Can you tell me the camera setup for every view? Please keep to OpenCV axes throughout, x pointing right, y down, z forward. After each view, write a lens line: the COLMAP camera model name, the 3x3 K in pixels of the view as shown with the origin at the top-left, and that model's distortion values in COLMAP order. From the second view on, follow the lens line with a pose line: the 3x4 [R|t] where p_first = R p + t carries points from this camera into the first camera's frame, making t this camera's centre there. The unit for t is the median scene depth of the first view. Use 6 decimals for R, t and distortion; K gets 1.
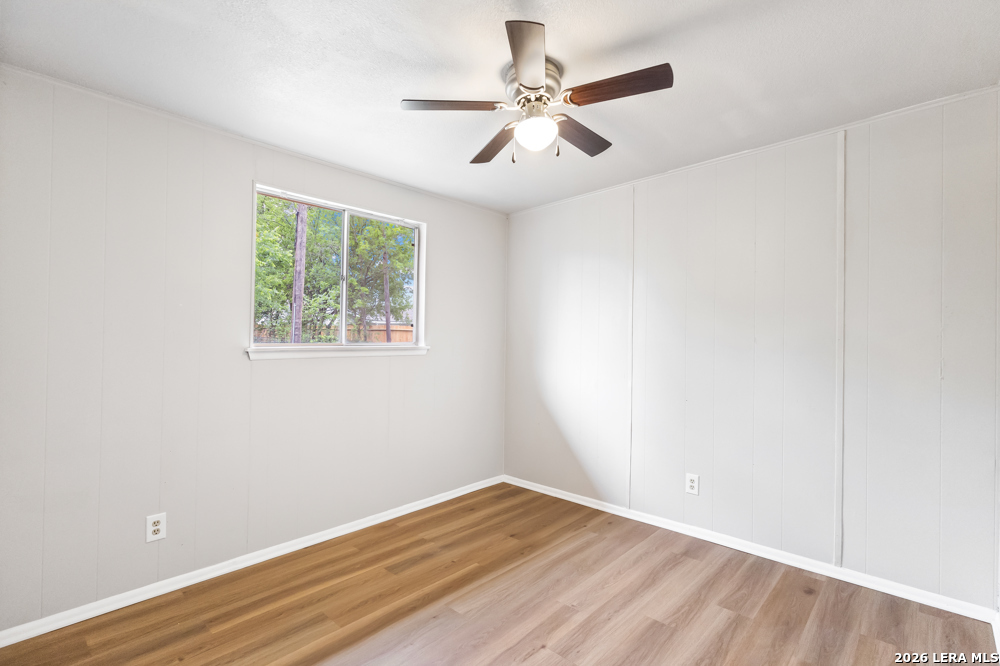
lens RADIAL K [[470.1, 0, 506.9], [0, 470.1, 332.9], [0, 0, 1]] dist [-0.001391, 0.000731]
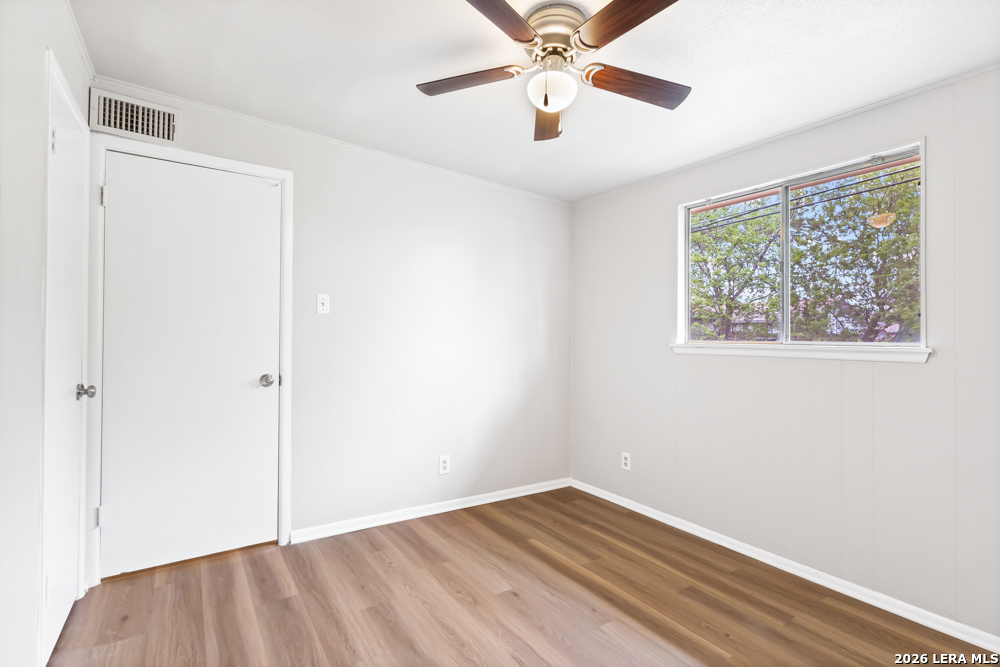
lens RADIAL K [[470.1, 0, 507.0], [0, 470.1, 334.3], [0, 0, 1]] dist [-0.001391, 0.000731]
pose [[-0.243563, -0.021441, -0.969648, 0.731016], [-0.003462, 0.999768, -0.021237, 0.035909], [0.969879, -0.001815, -0.243581, 0.894503]]
